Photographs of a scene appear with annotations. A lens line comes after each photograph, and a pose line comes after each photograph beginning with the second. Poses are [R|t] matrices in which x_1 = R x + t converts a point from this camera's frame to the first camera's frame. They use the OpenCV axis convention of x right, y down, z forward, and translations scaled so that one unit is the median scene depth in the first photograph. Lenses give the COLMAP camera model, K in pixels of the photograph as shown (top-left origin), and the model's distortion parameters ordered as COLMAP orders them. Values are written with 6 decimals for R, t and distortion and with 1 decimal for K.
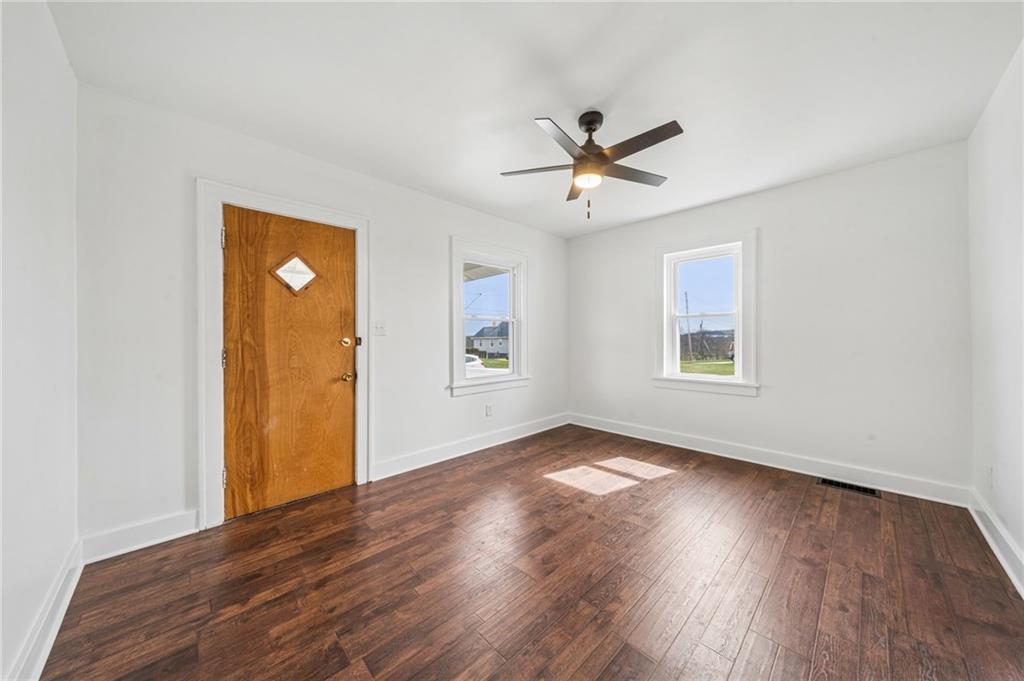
lens RADIAL K [[344.3, 0, 511.0], [0, 344.3, 334.0], [0, 0, 1]] dist [0.002538, -0.000028]
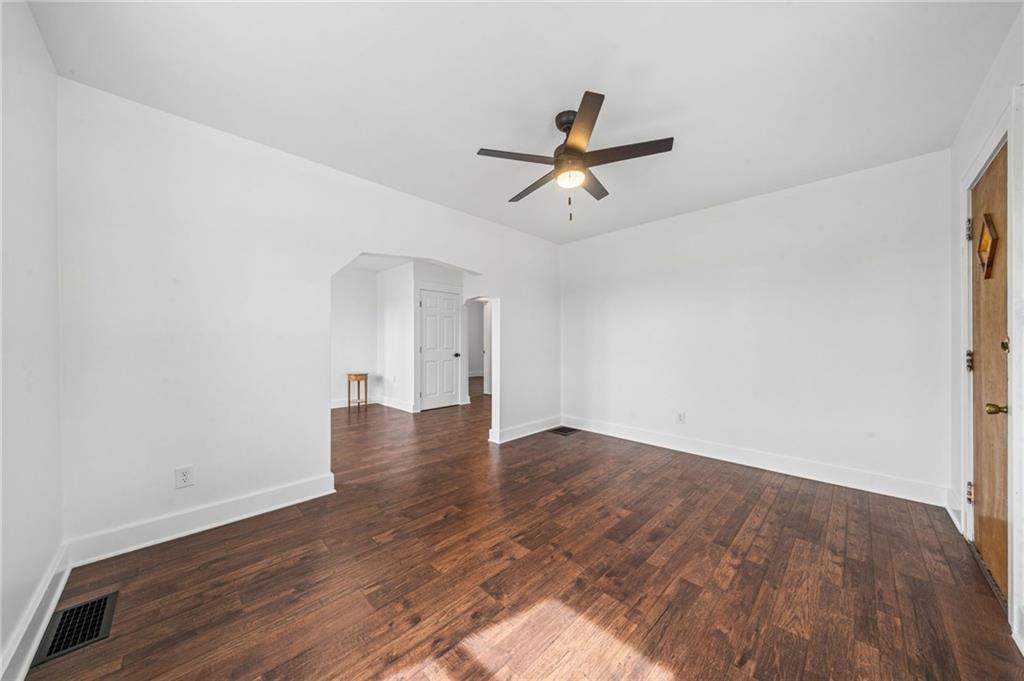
lens RADIAL K [[344.3, 0, 509.4], [0, 344.3, 337.6], [0, 0, 1]] dist [0.002538, -0.000028]
pose [[-0.999945, 0.003980, -0.009656, 0.313493], [0.004184, 0.999766, -0.021210, 0.015999], [0.009569, -0.021249, -0.999728, 1.516791]]
